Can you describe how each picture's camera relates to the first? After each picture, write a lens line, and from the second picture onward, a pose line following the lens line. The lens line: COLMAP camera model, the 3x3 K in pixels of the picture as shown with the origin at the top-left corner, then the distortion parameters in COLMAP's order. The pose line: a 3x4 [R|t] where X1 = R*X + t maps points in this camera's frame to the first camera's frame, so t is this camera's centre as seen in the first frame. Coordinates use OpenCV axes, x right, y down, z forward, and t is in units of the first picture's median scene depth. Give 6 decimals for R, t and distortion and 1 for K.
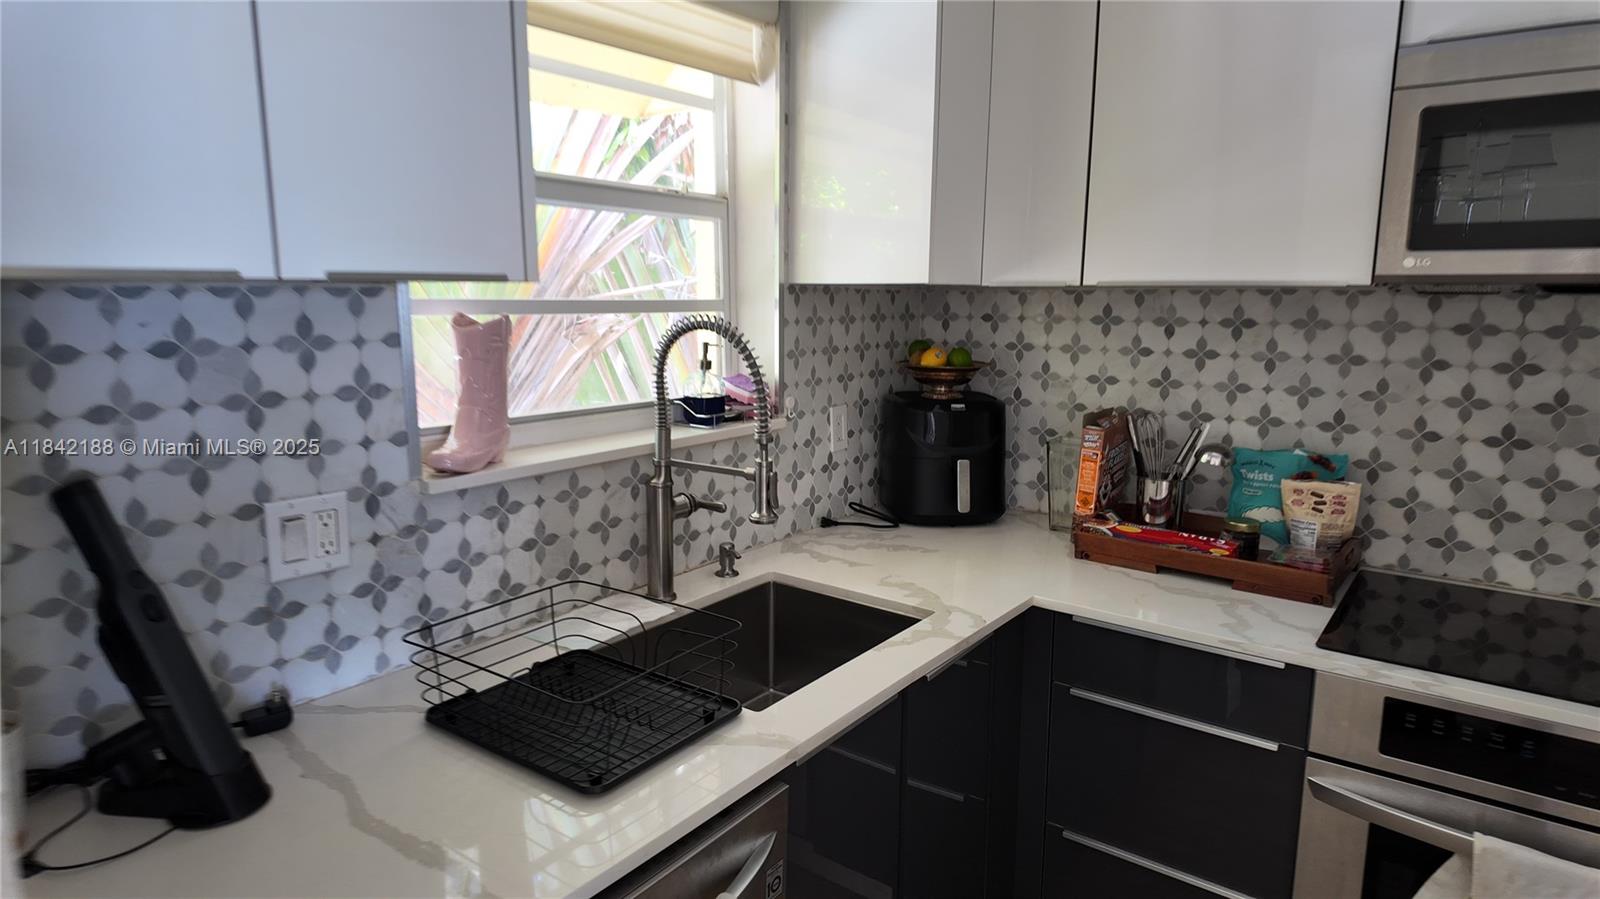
lens RADIAL K [[912.5, 0, 790.2], [0, 912.5, 451.8], [0, 0, 1]] dist [0.042929, -0.036939]
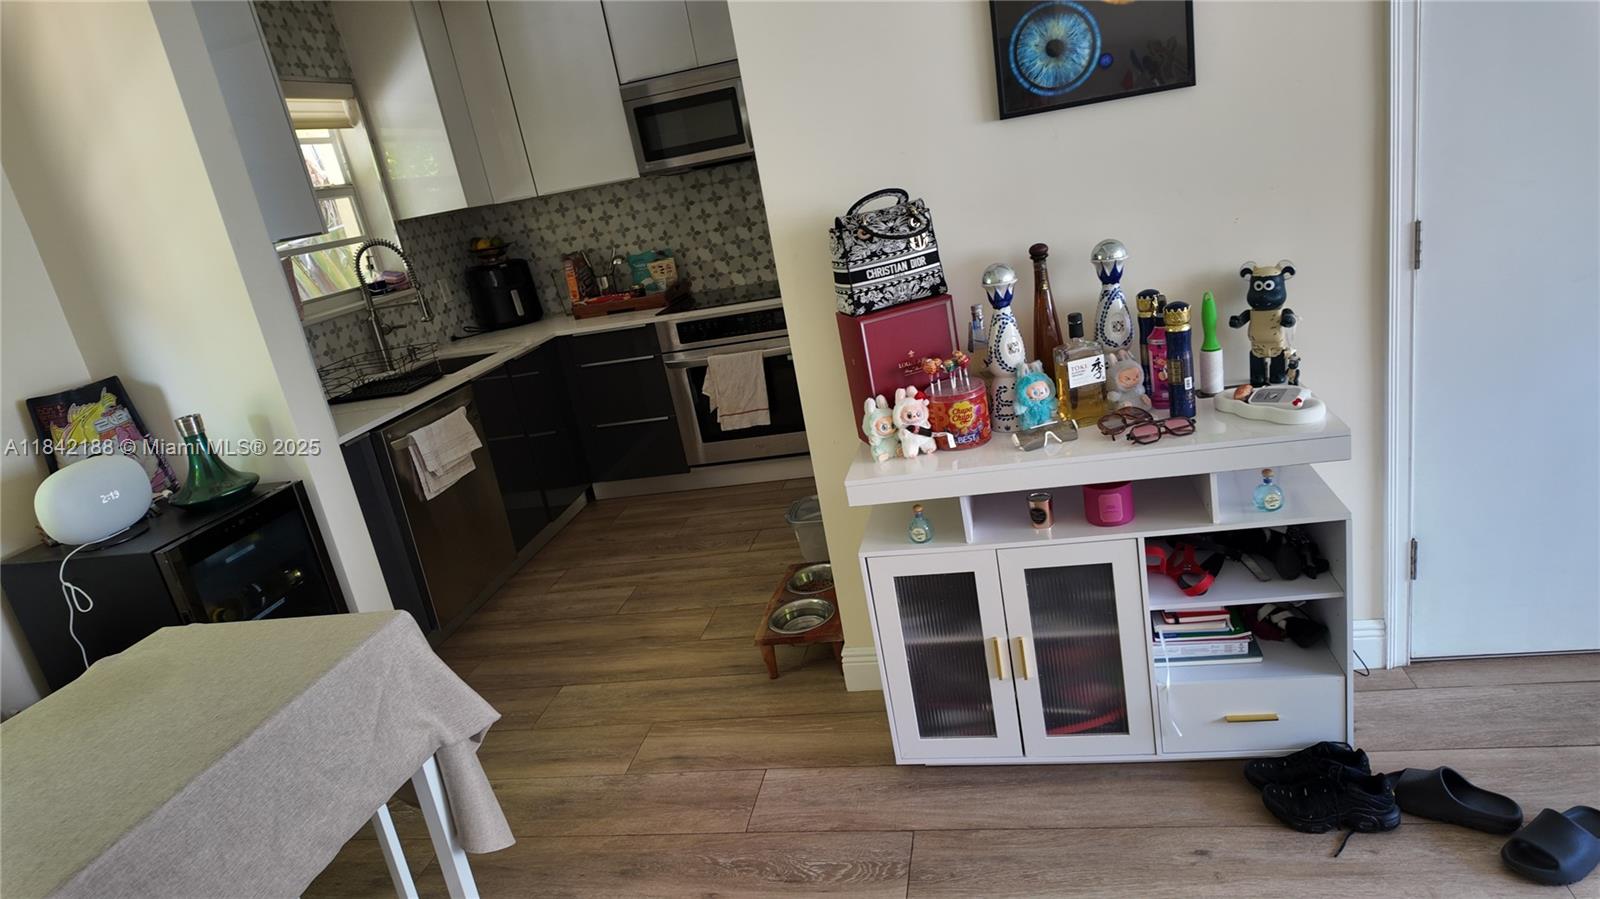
lens RADIAL K [[912.5, 0, 804.7], [0, 912.5, 454.1], [0, 0, 1]] dist [0.042929, -0.036939]
pose [[0.872720, -0.294467, 0.389422, -0.155983], [0.254390, 0.955069, 0.152085, 0.221749], [-0.416709, -0.033662, 0.908417, -1.205400]]
